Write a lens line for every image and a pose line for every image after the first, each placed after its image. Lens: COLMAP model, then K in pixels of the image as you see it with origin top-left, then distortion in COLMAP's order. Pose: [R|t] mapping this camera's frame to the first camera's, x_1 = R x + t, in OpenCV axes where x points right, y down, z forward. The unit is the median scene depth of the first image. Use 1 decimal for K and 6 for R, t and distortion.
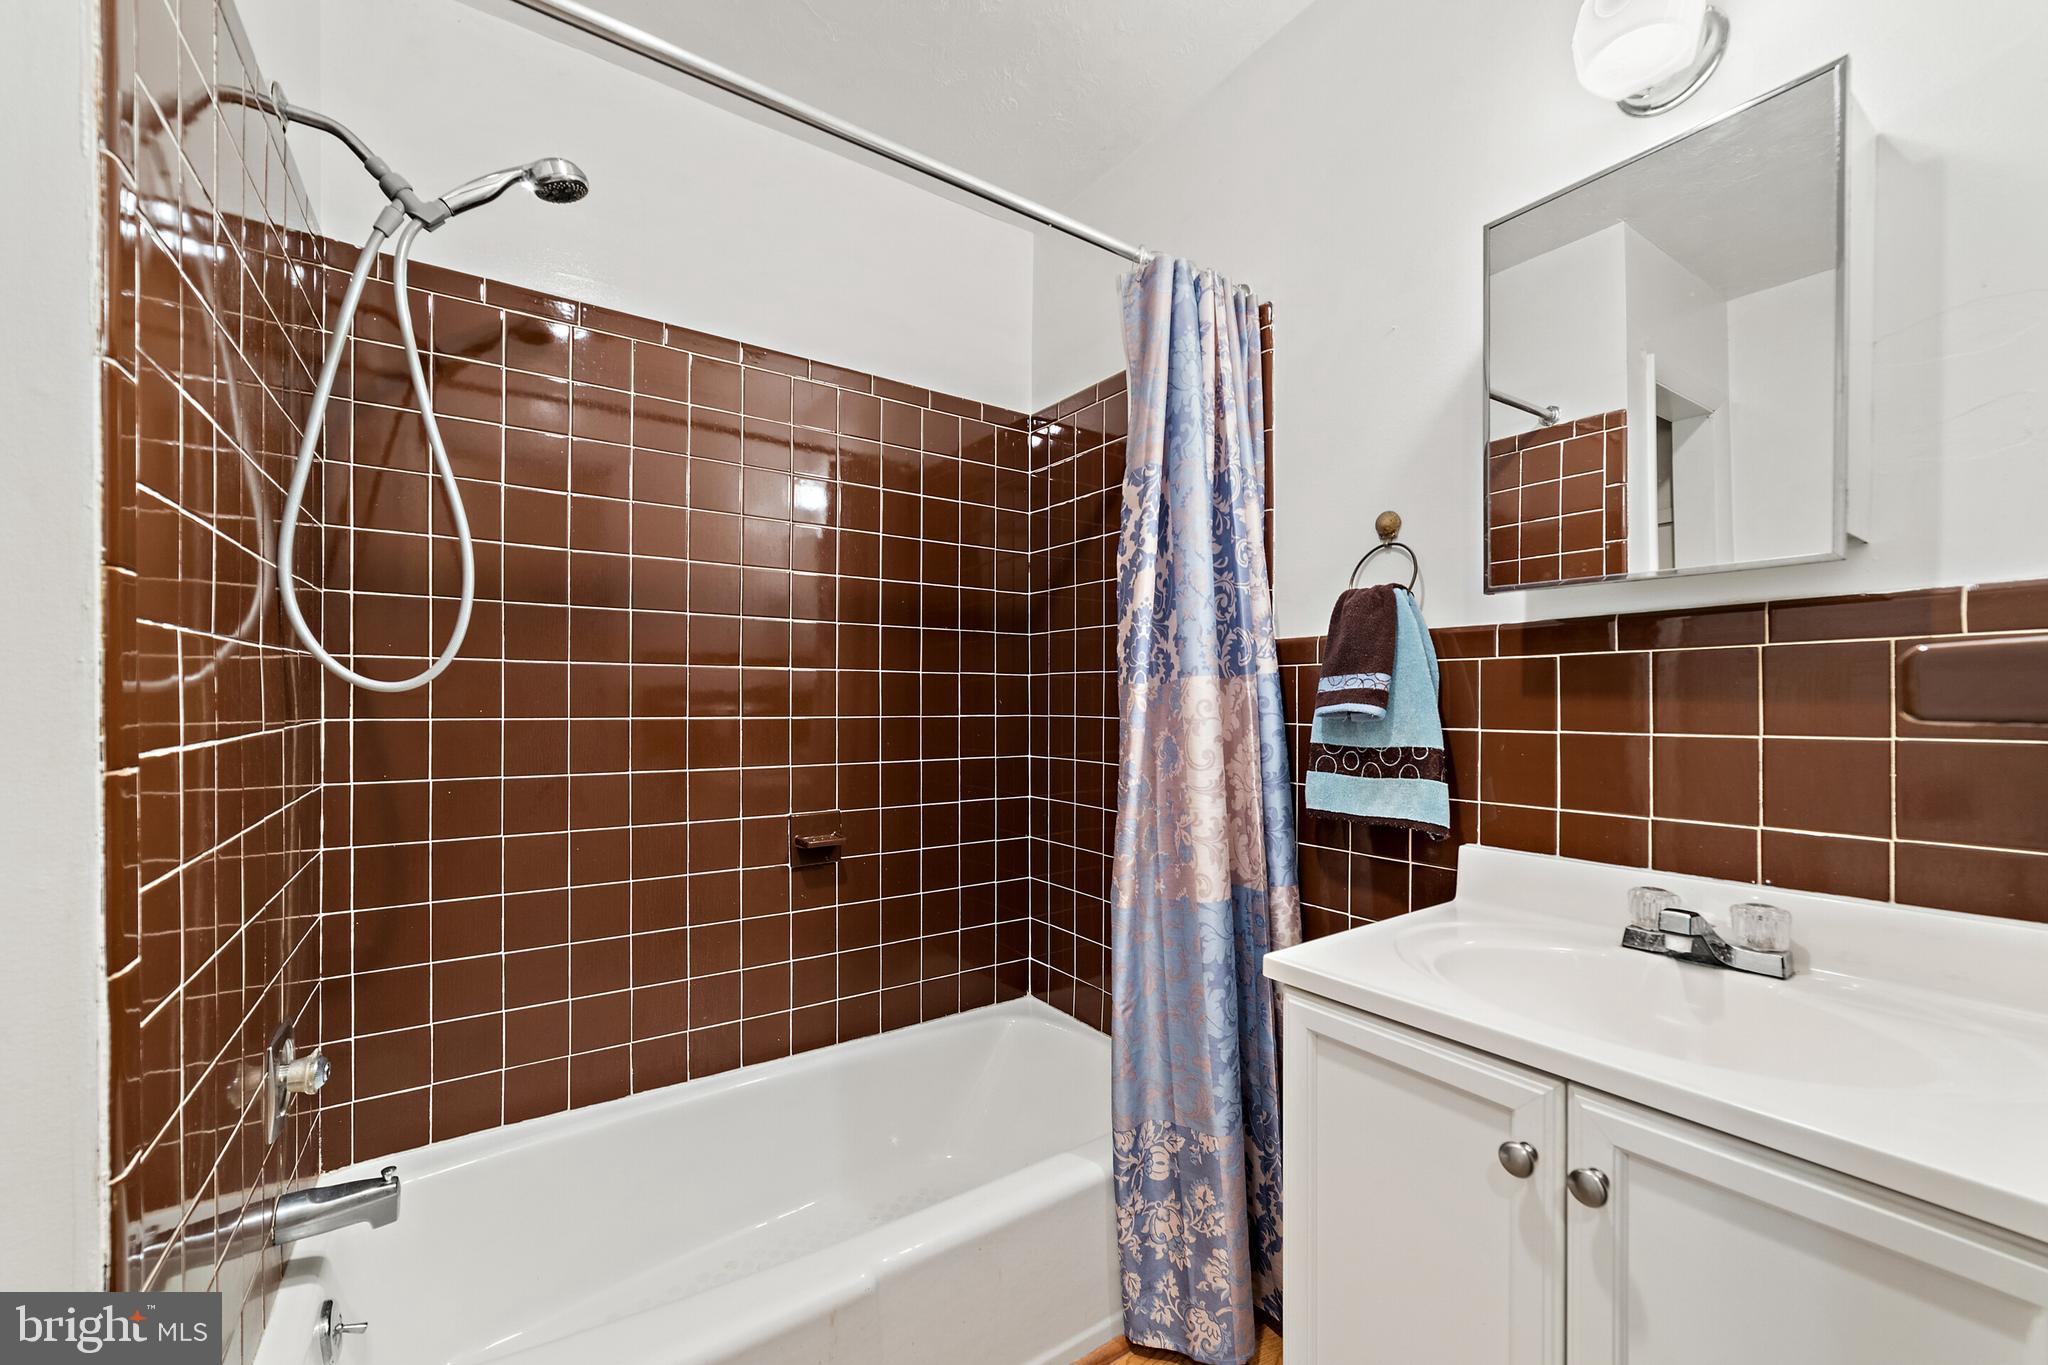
lens RADIAL K [[795.1, 0, 1022.9], [0, 795.1, 698.6], [0, 0, 1]] dist [-0.019060, 0.004589]
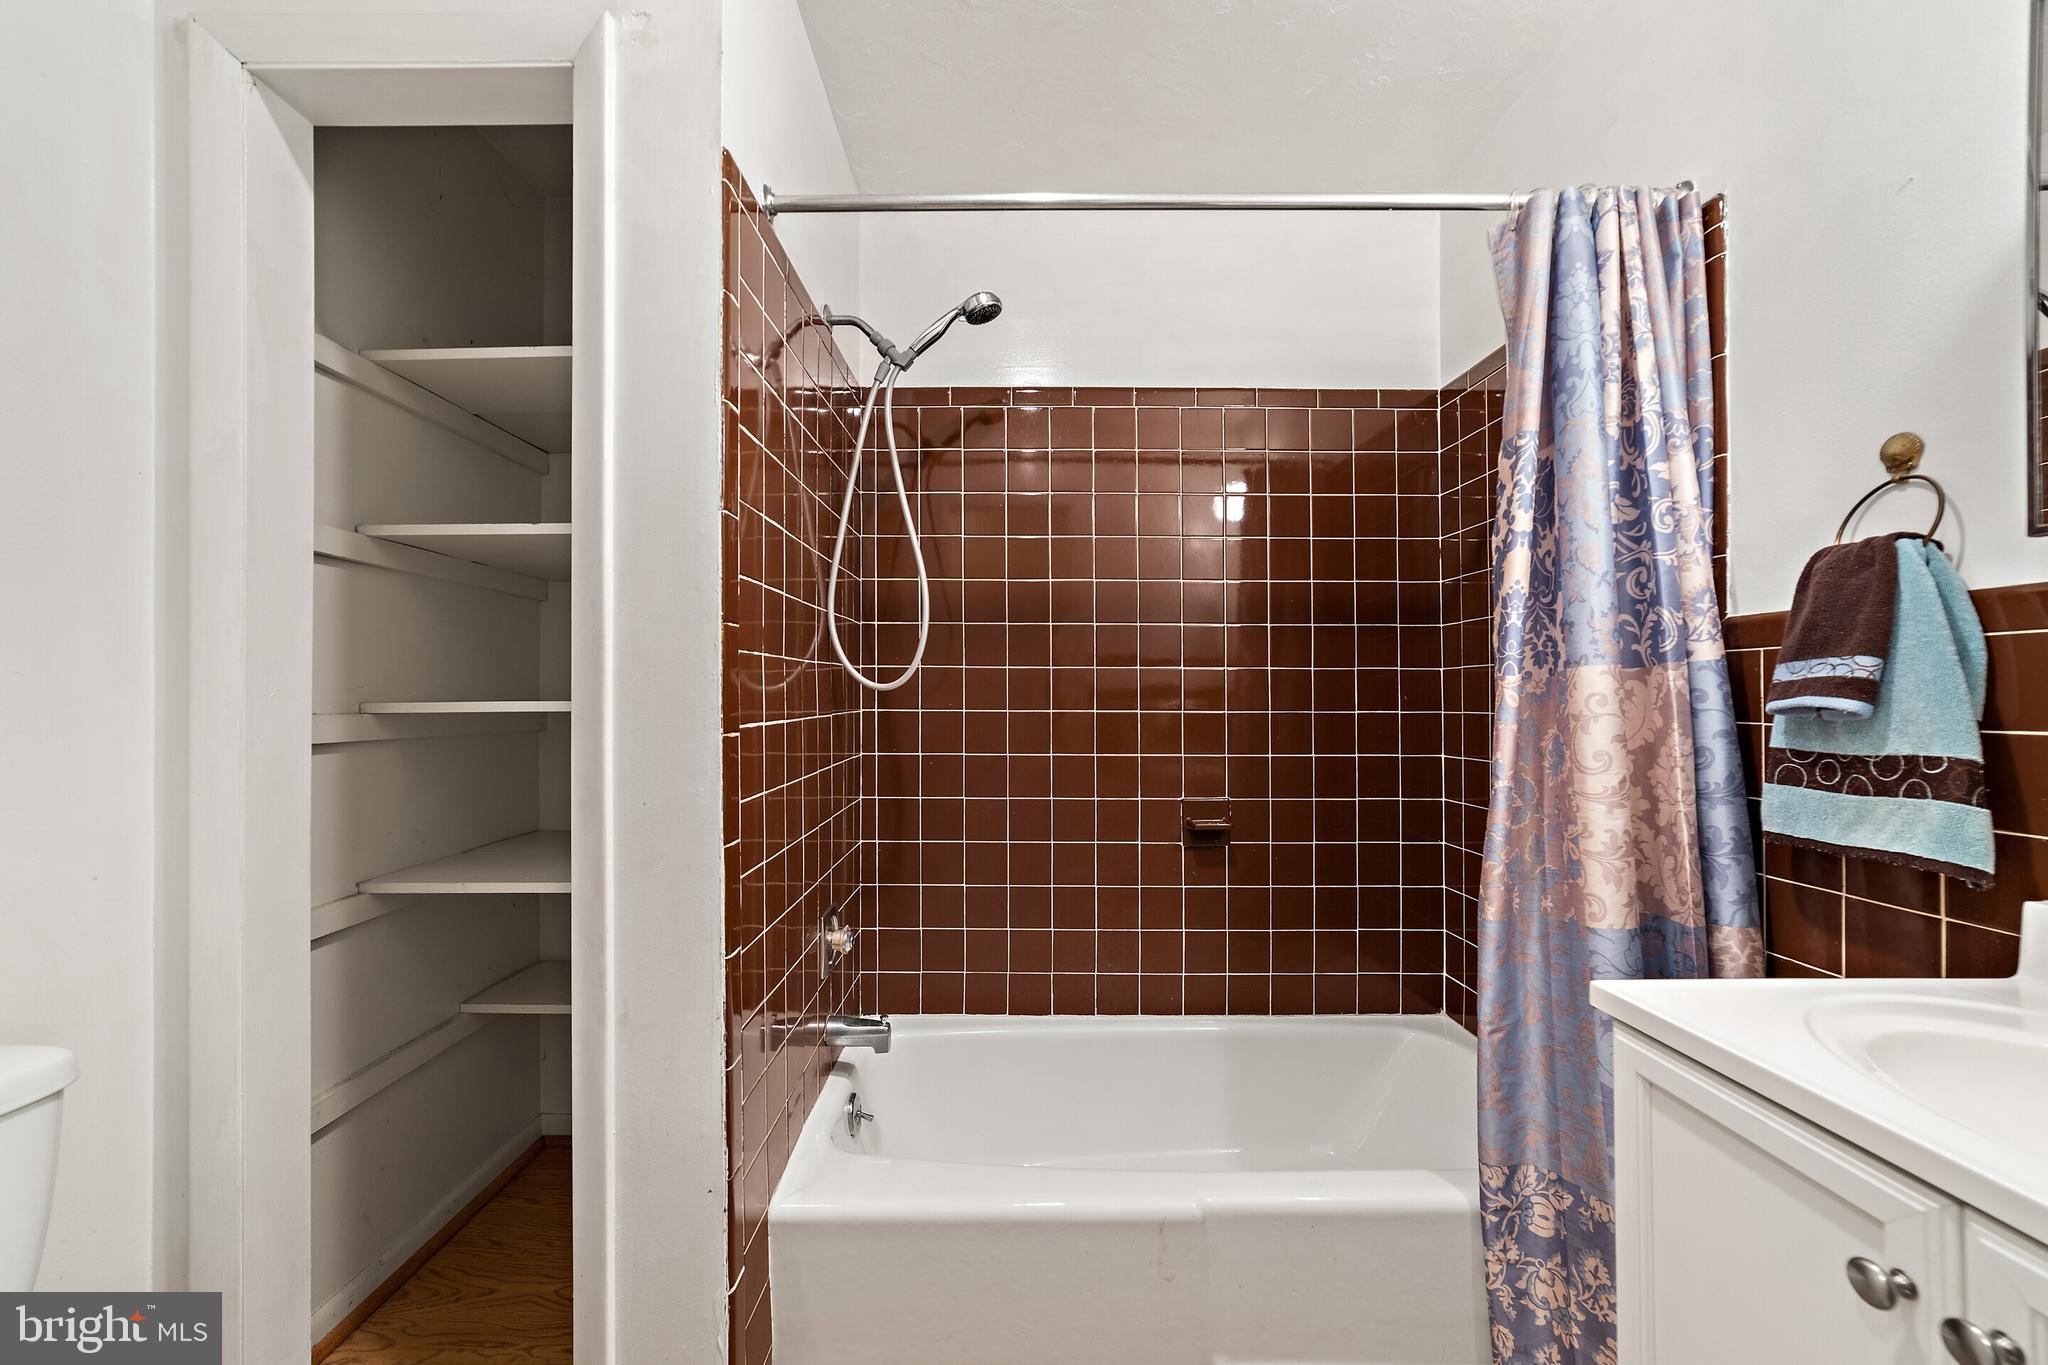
lens RADIAL K [[795.1, 0, 1025.6], [0, 795.1, 691.7], [0, 0, 1]] dist [-0.019060, 0.004589]
pose [[0.821095, -0.007376, -0.570744, 0.204900], [0.003467, 0.999962, -0.007936, 0.005046], [0.570781, 0.004538, 0.821090, -0.054750]]
